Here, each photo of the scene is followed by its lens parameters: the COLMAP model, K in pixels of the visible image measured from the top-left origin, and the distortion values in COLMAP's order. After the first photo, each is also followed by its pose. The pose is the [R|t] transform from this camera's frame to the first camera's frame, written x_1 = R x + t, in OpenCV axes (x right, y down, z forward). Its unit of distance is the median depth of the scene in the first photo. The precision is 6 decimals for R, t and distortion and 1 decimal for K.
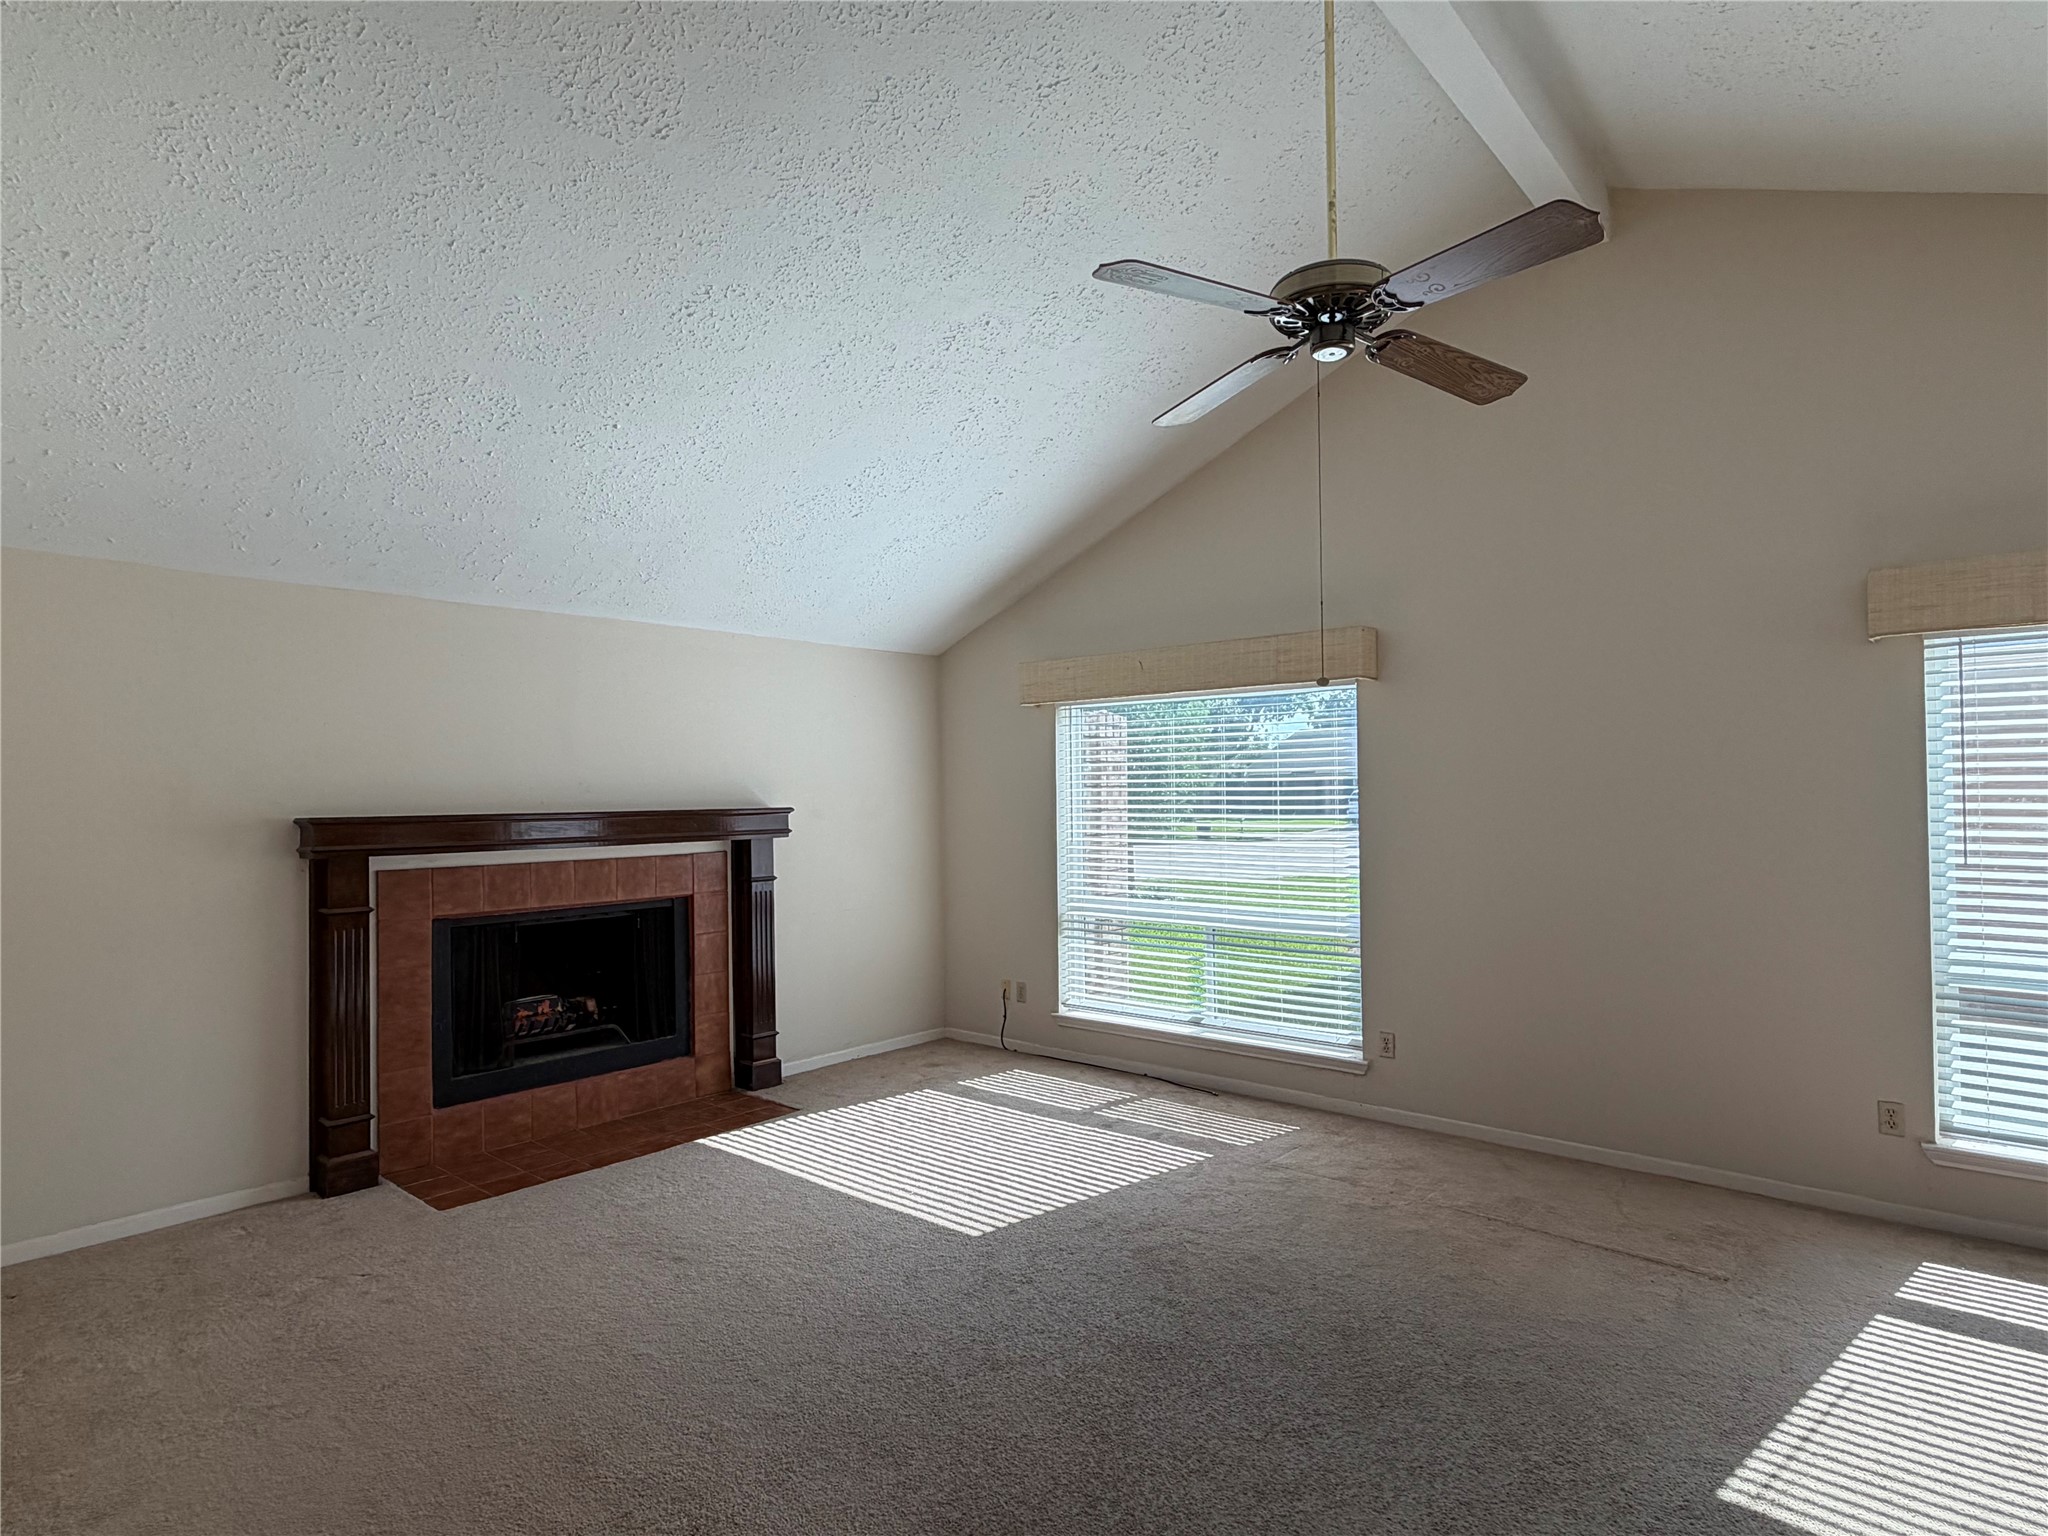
lens RADIAL K [[1106.2, 0, 1026.2], [0, 1106.2, 765.7], [0, 0, 1]] dist [0.004224, -0.000039]
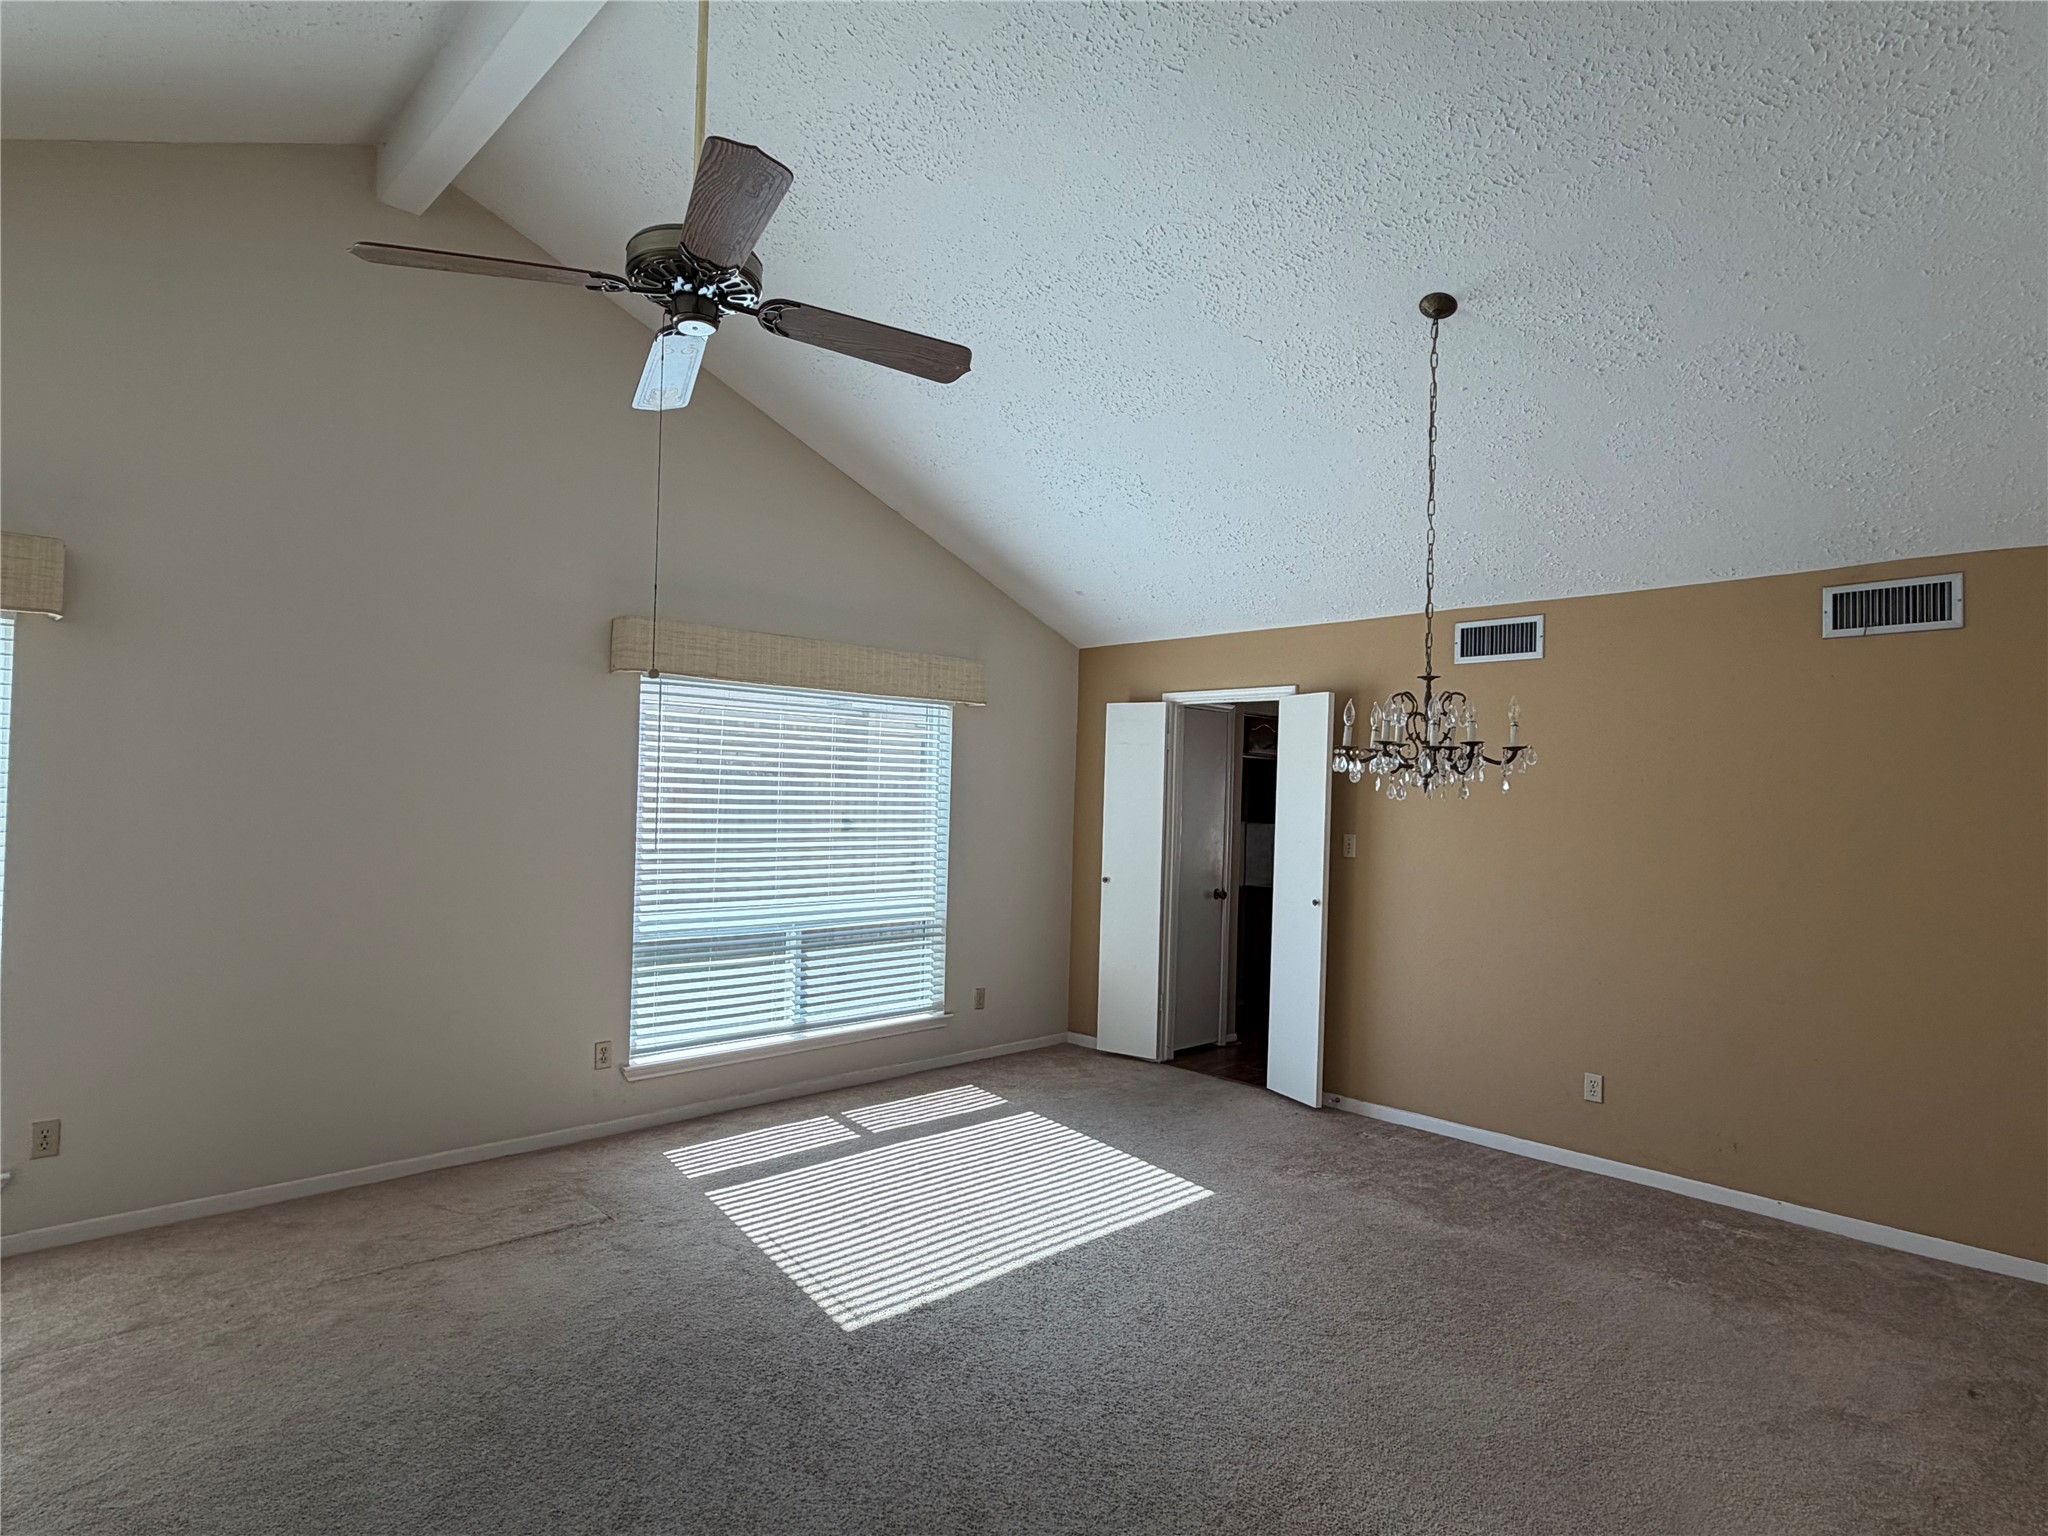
lens RADIAL K [[1106.2, 0, 1025.8], [0, 1106.2, 774.6], [0, 0, 1]] dist [0.004224, -0.000039]
pose [[0.094607, 0.028220, 0.995115, -0.435401], [-0.048622, 0.998536, -0.023695, 0.009294], [-0.994327, -0.046143, 0.095840, 0.434518]]
